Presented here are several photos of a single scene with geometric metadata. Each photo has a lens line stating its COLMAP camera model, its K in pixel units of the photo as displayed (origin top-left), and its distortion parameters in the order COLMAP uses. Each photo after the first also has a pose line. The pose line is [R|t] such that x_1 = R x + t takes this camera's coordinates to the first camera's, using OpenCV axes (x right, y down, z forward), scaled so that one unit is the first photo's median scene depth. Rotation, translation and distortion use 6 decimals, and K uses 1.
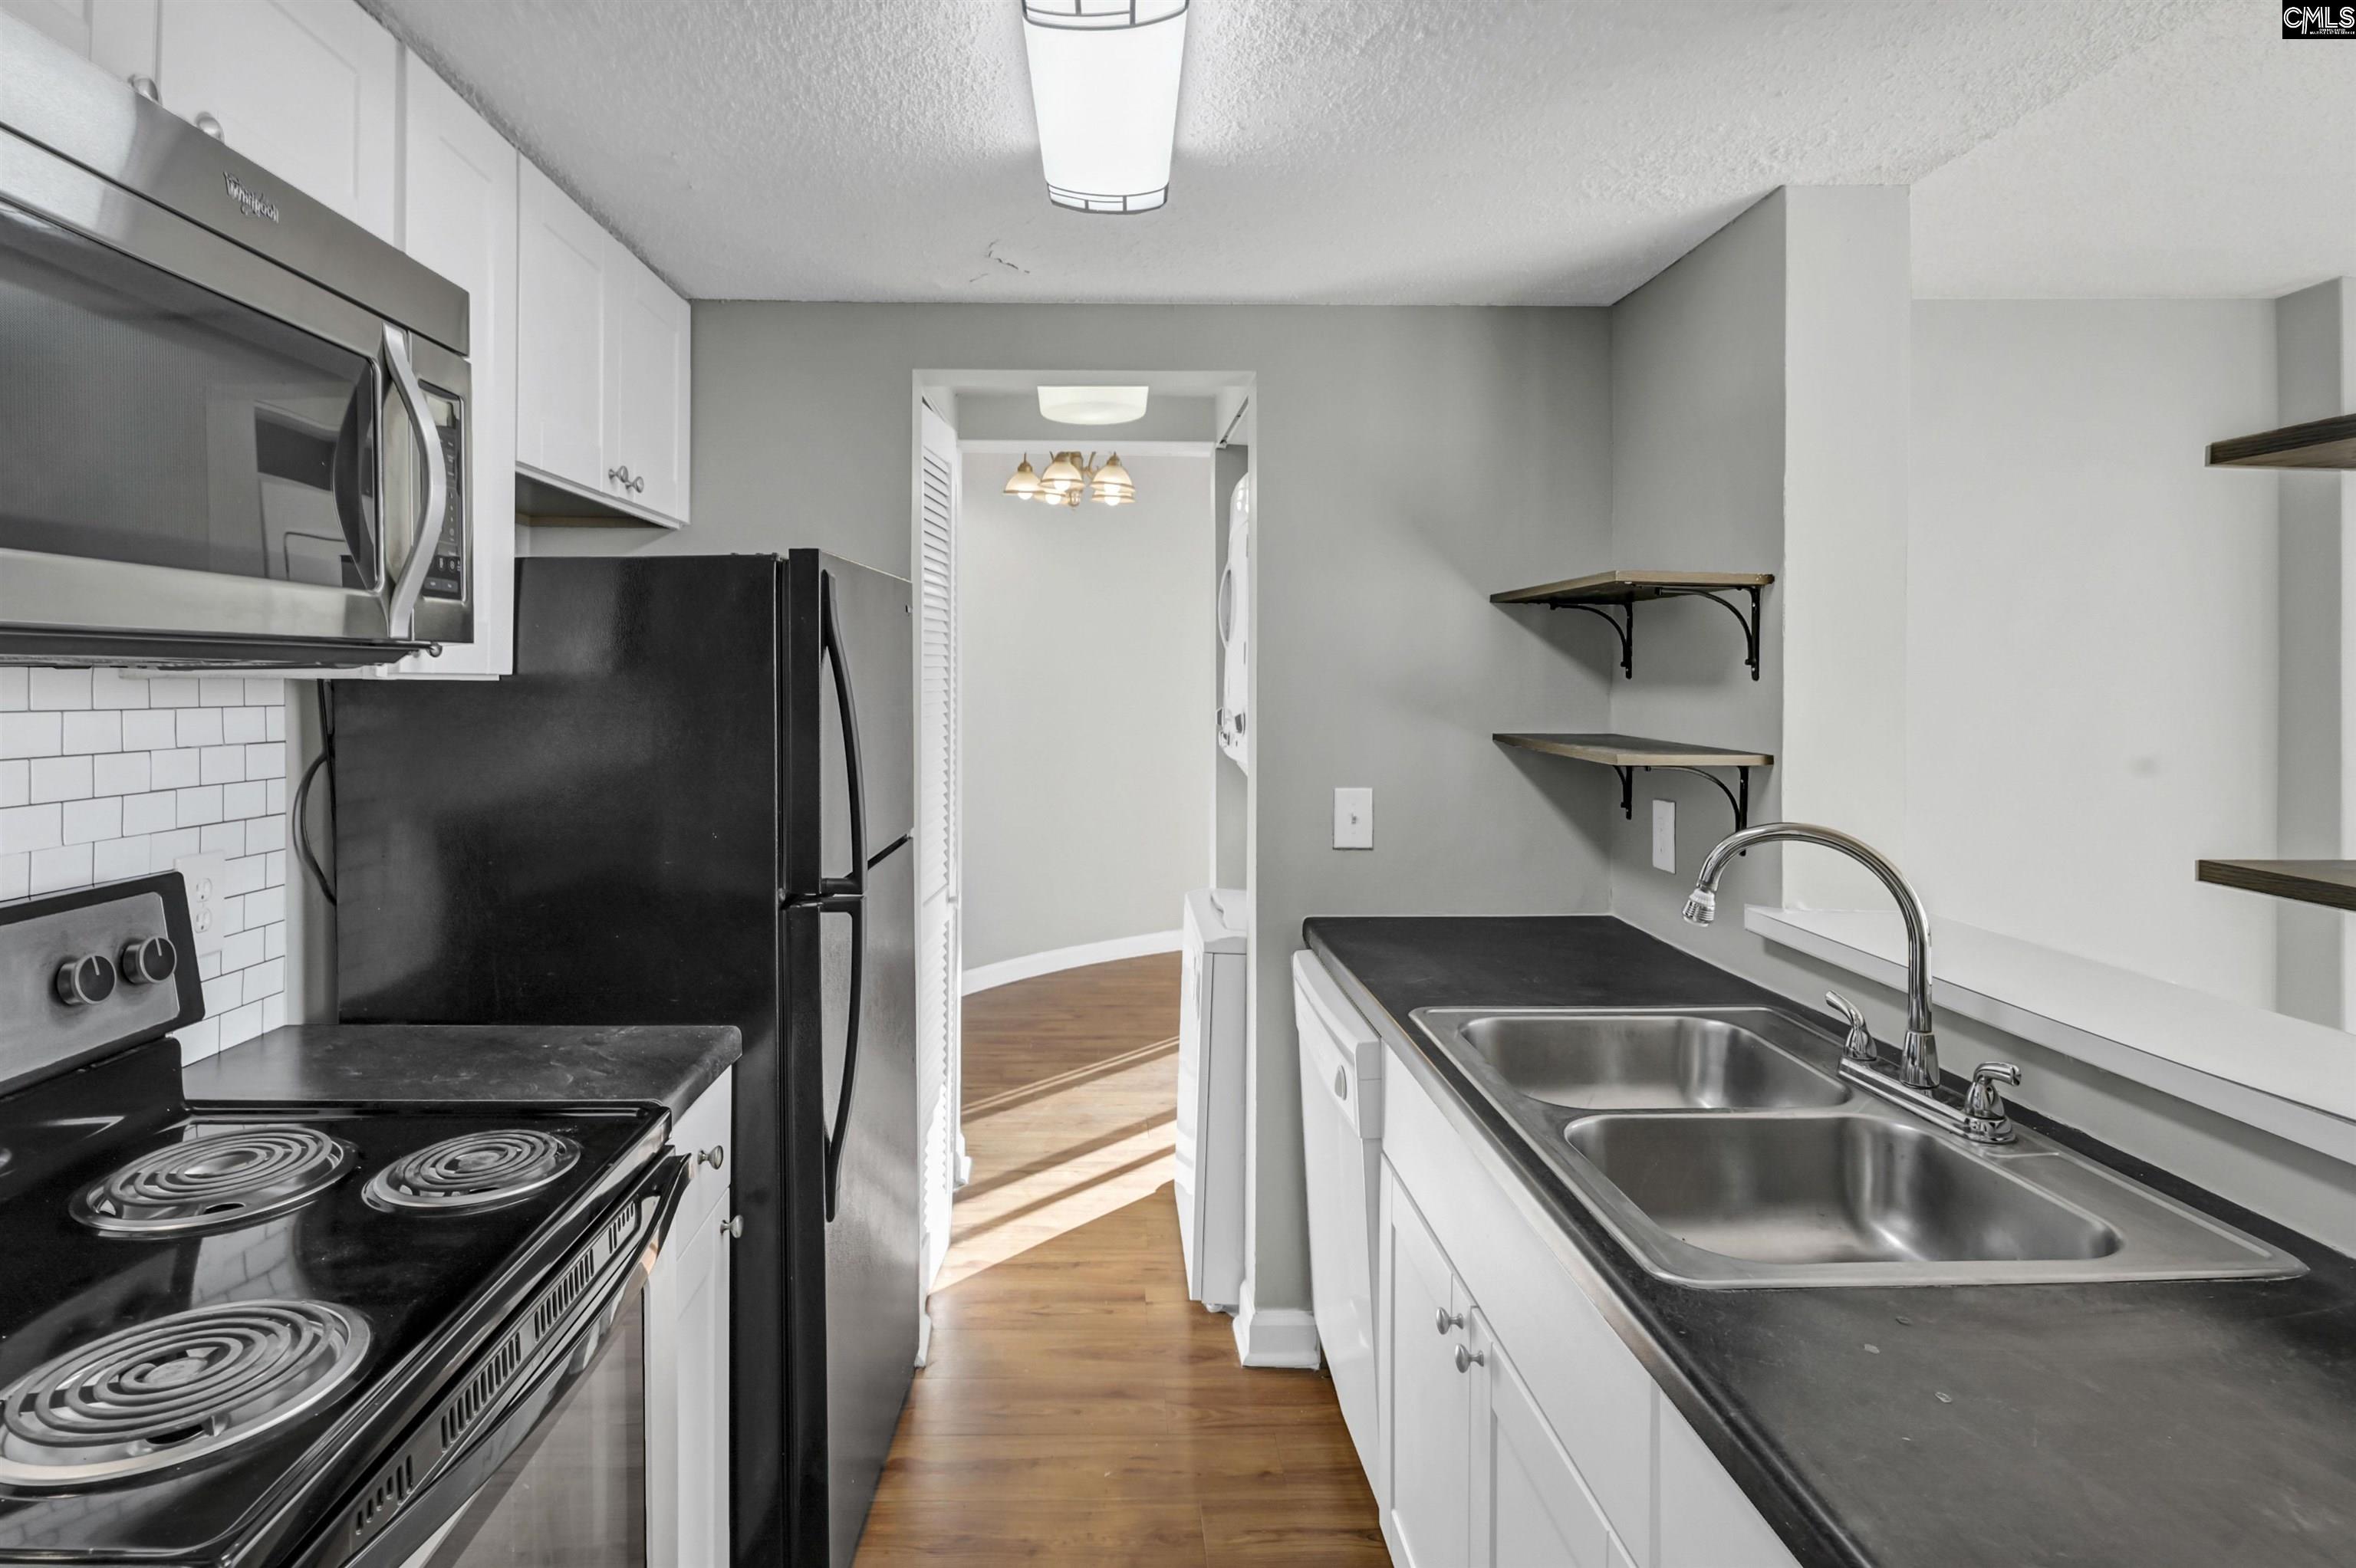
lens RADIAL K [[1262.4, 0, 1114.0], [0, 1262.4, 682.8], [0, 0, 1]] dist [-0.000965, -0.000209]
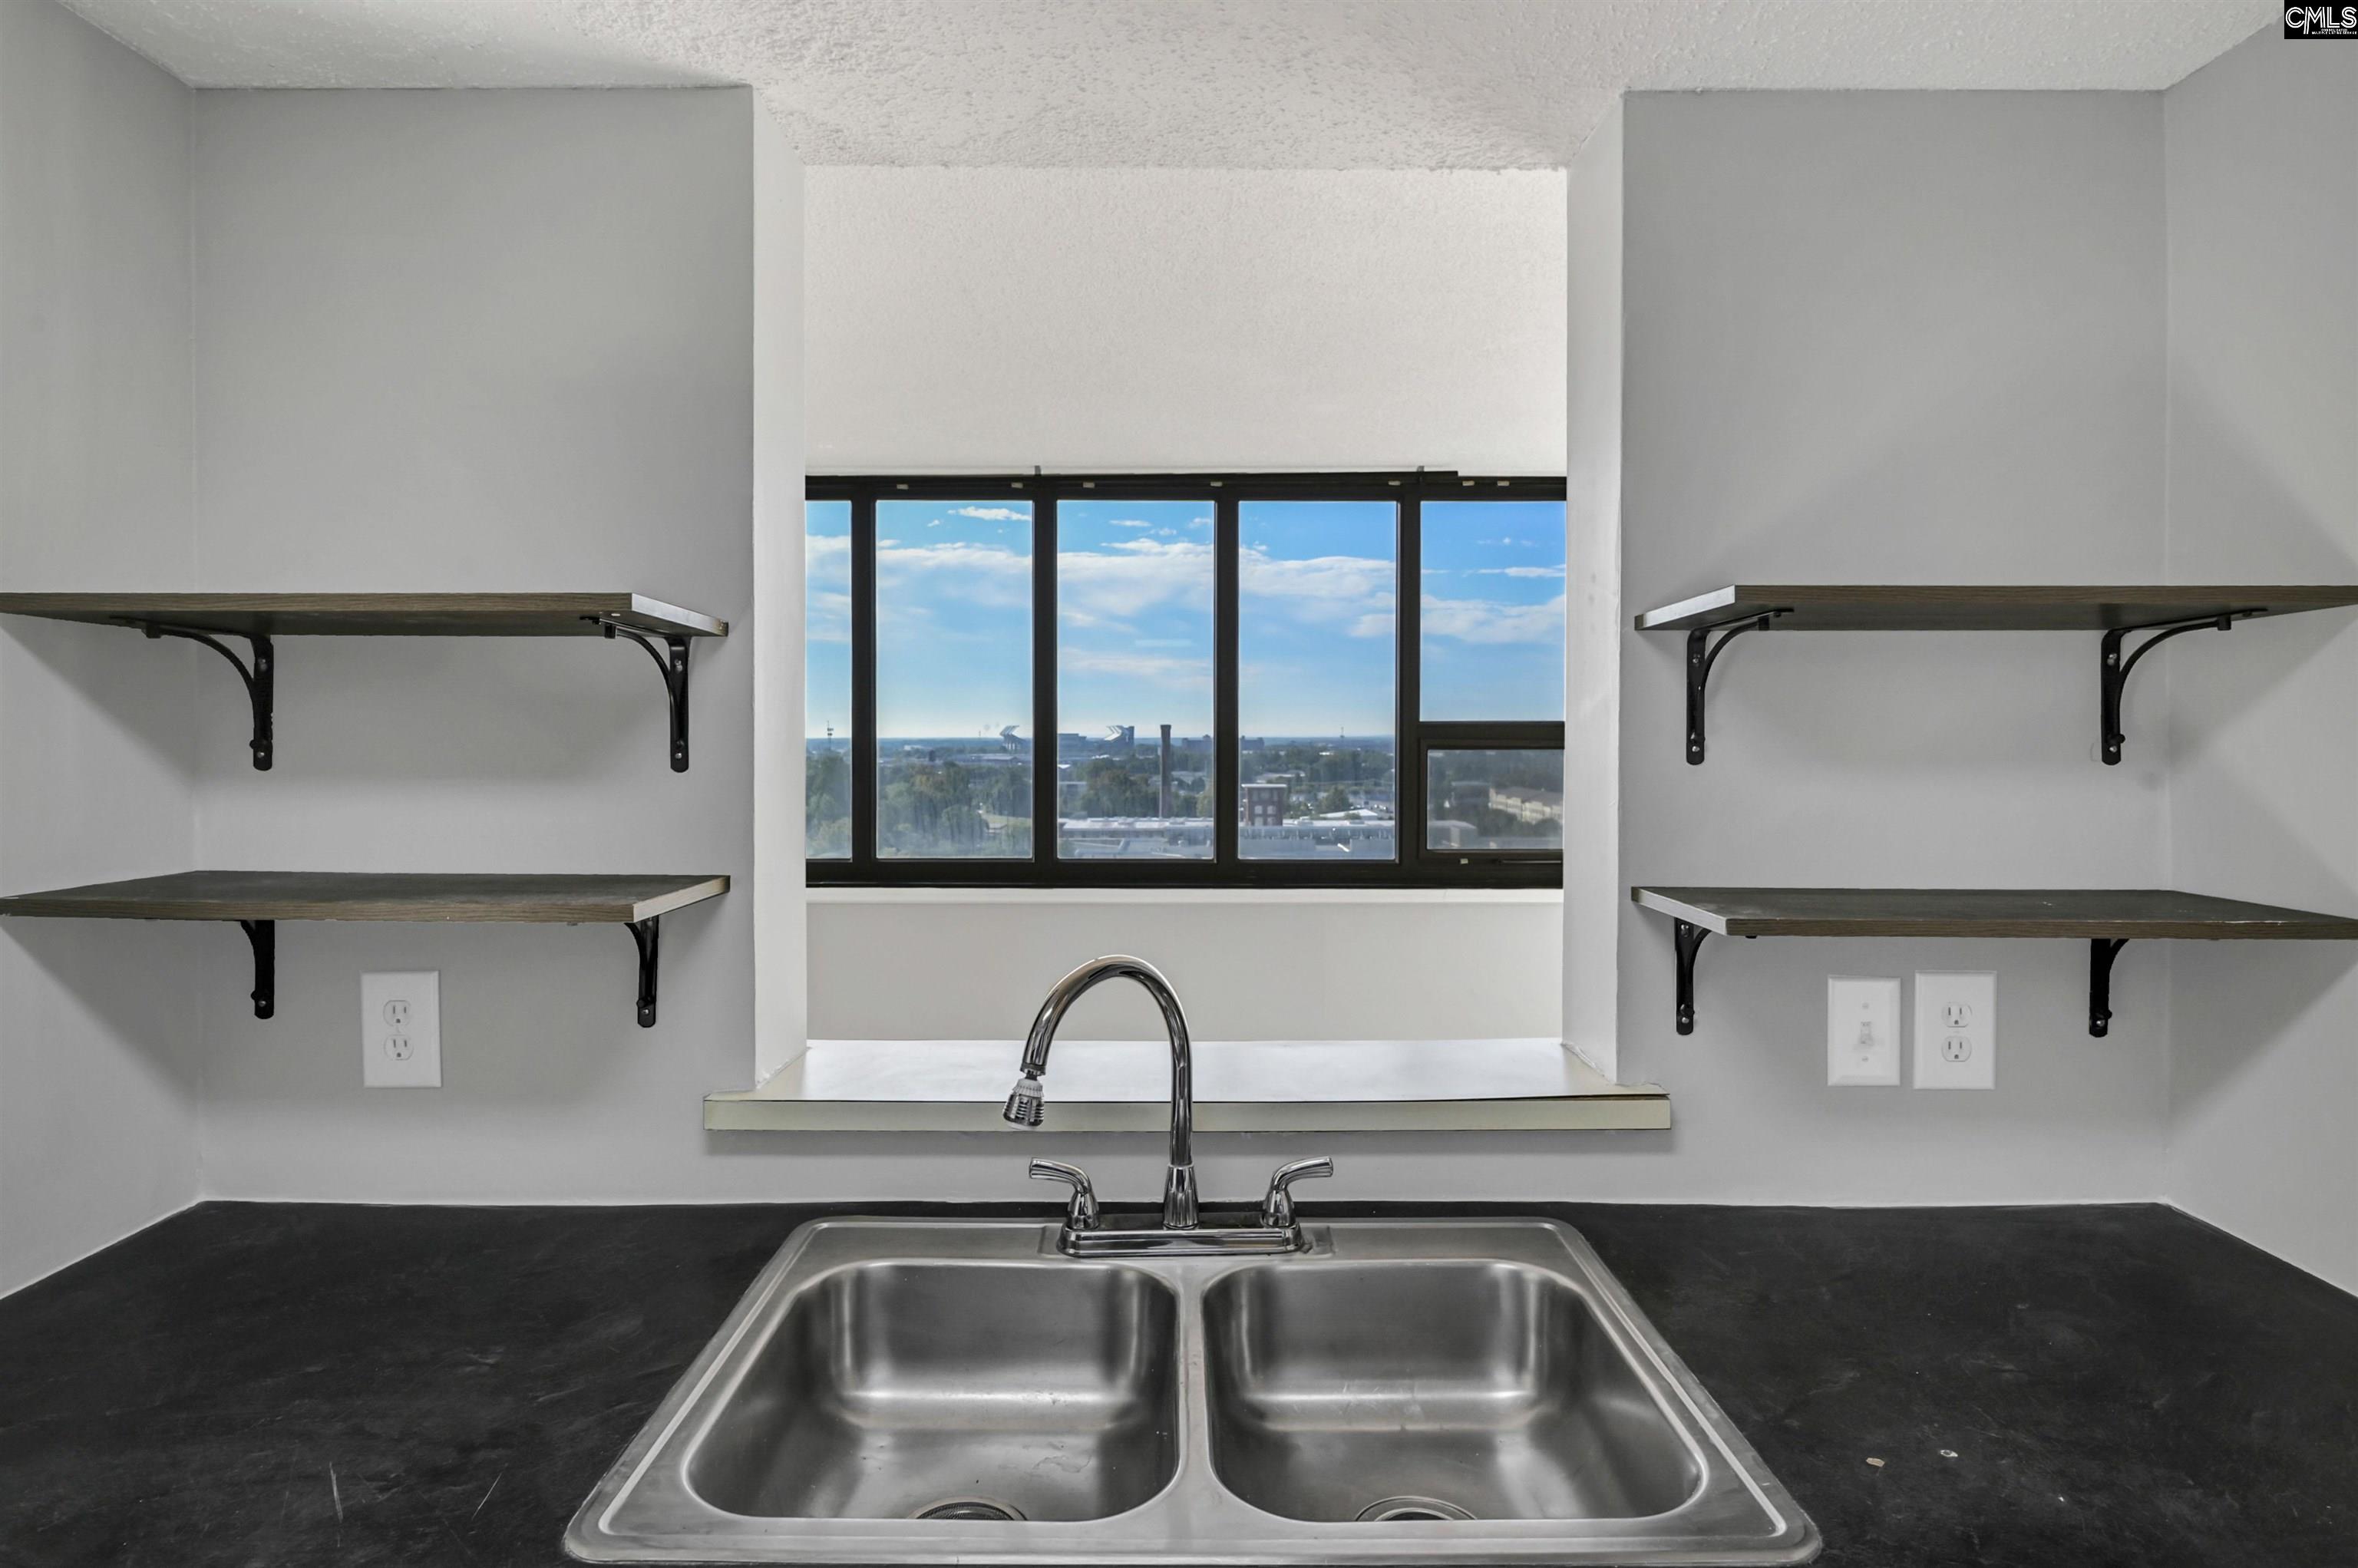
lens RADIAL K [[1236.2, 0, 1141.1], [0, 1236.2, 738.8], [0, 0, 1]] dist [-0.001996, 0.000157]
pose [[0.029329, -0.007715, 0.999540, -0.174018], [0.003657, 0.999964, 0.007611, -0.025319], [-0.999563, 0.003433, 0.029356, 0.761061]]
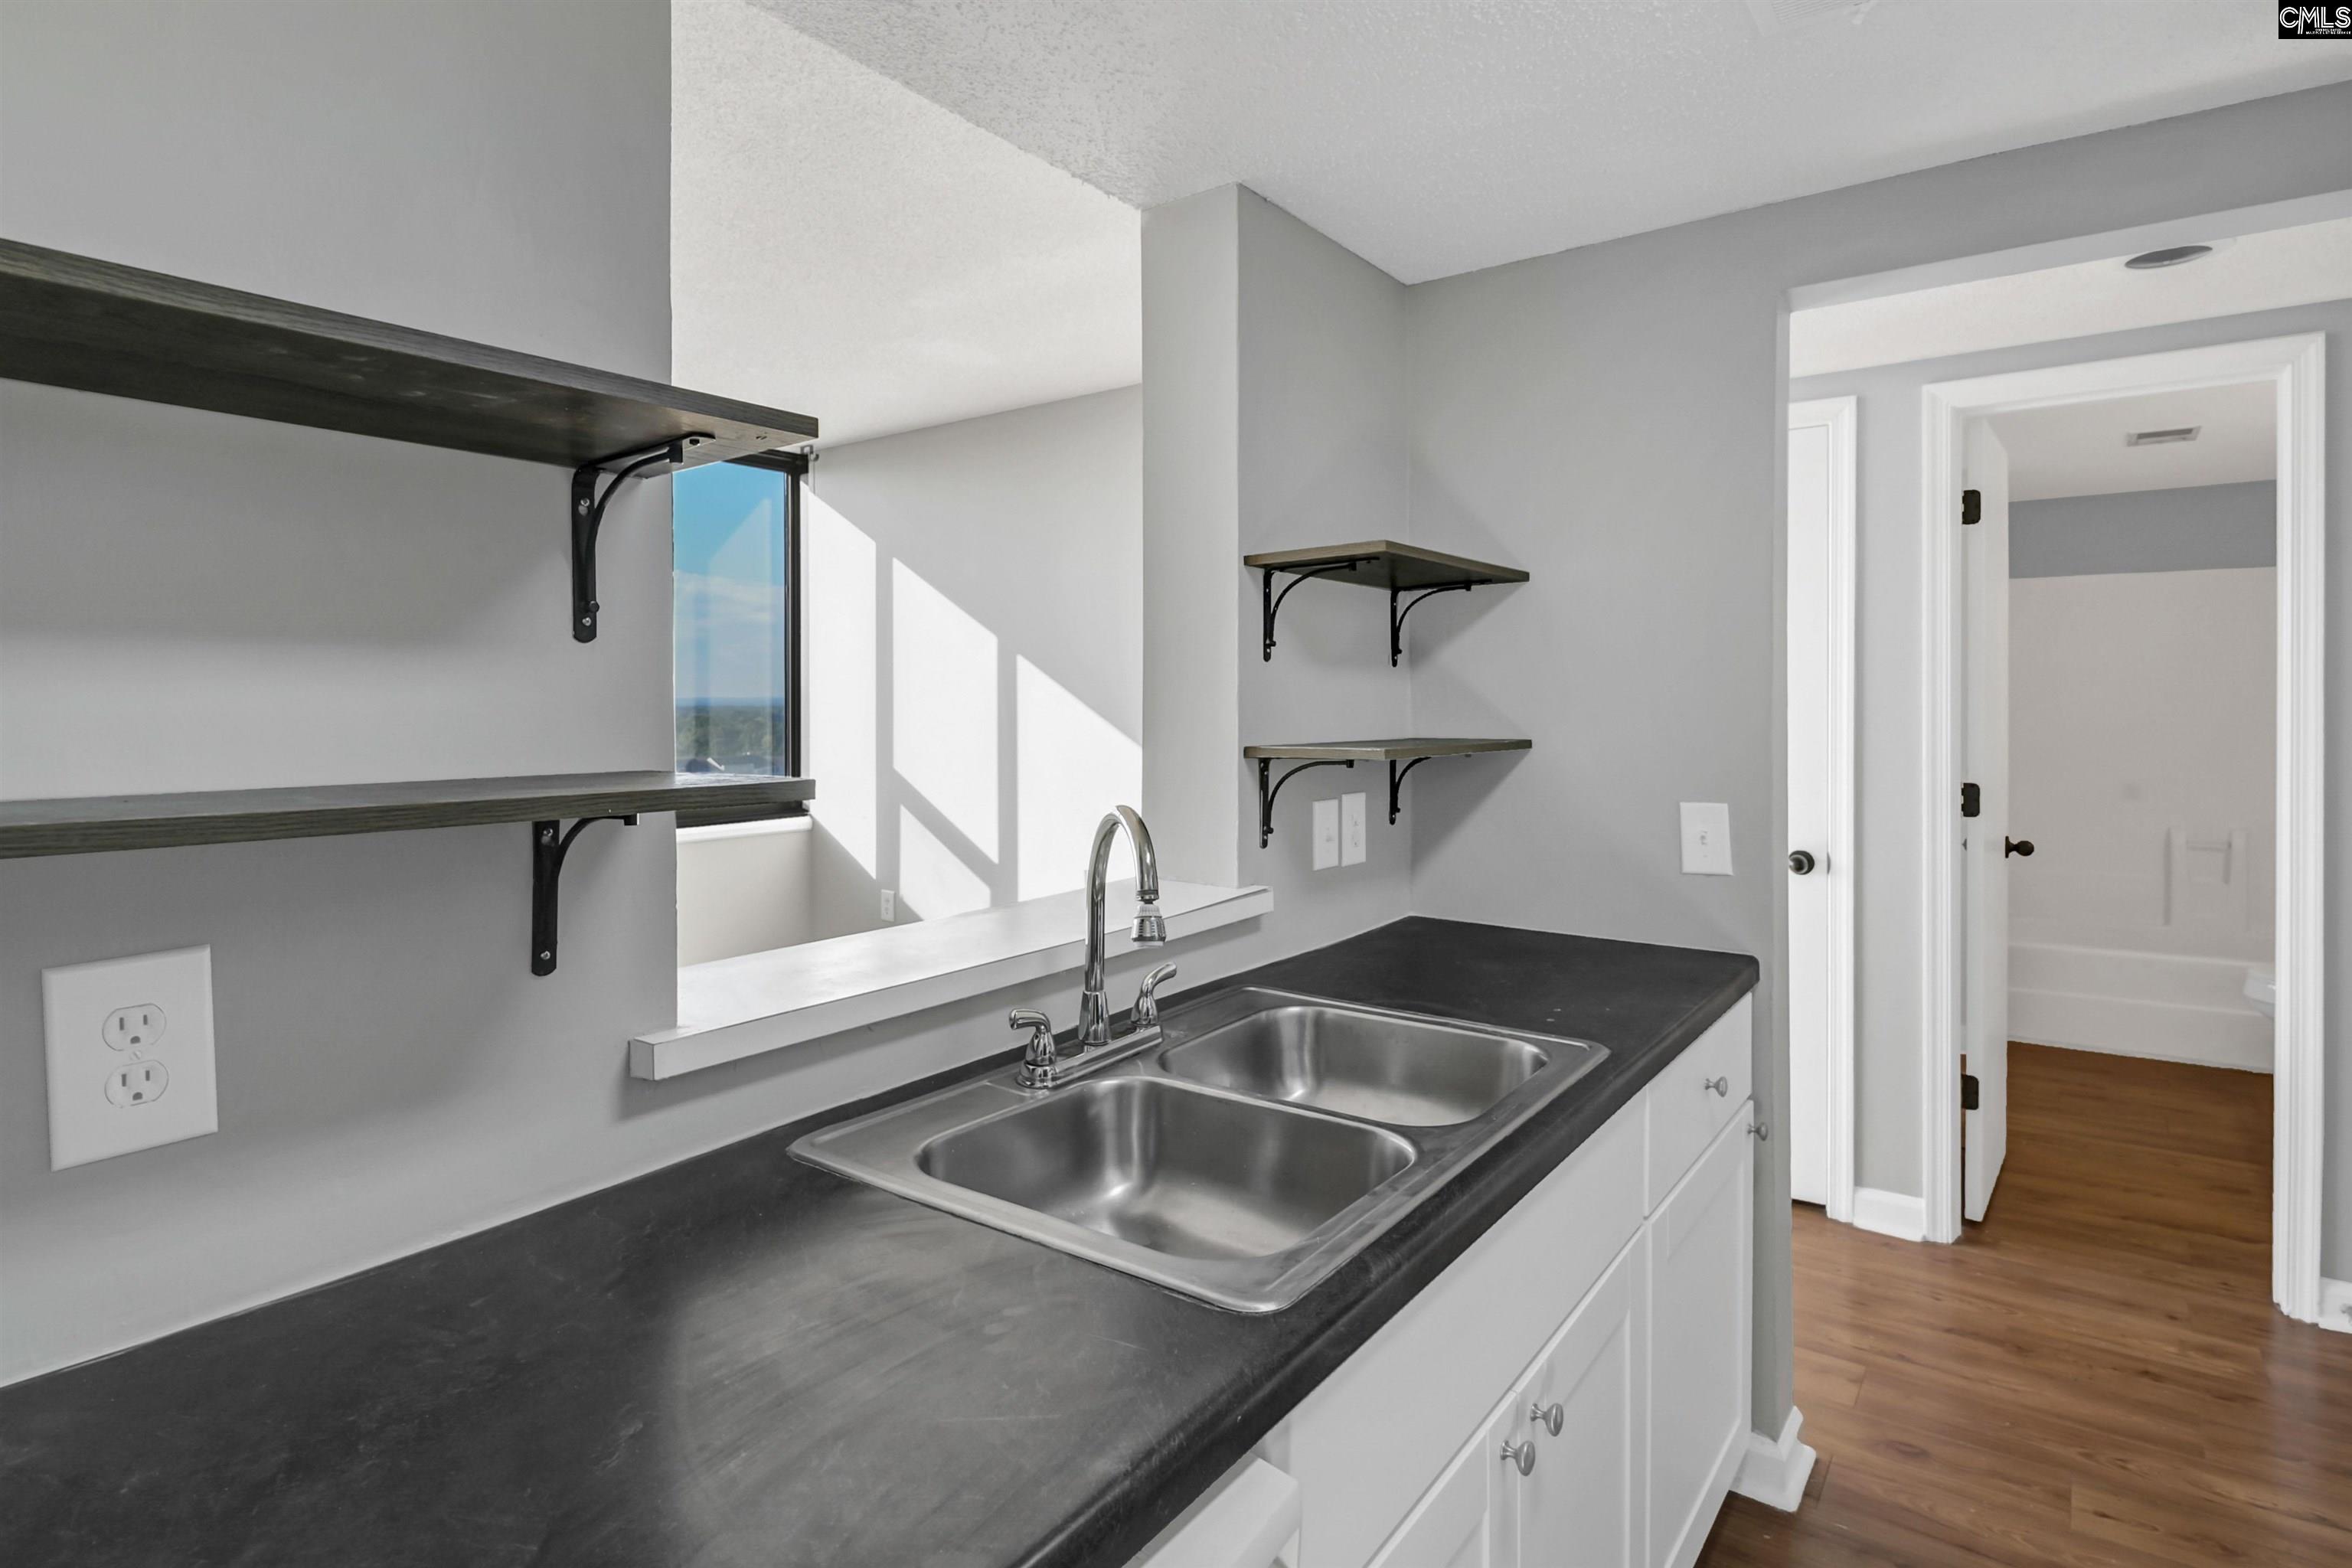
lens RADIAL K [[1233.1, 0, 1138.2], [0, 1233.1, 738.9], [0, 0, 1]] dist [-0.001996, 0.000157]
pose [[-0.791791, -0.006286, 0.610760, -0.005716], [0.012065, 0.999591, 0.025928, 0.031147], [-0.610673, 0.027899, -0.791391, 1.333579]]
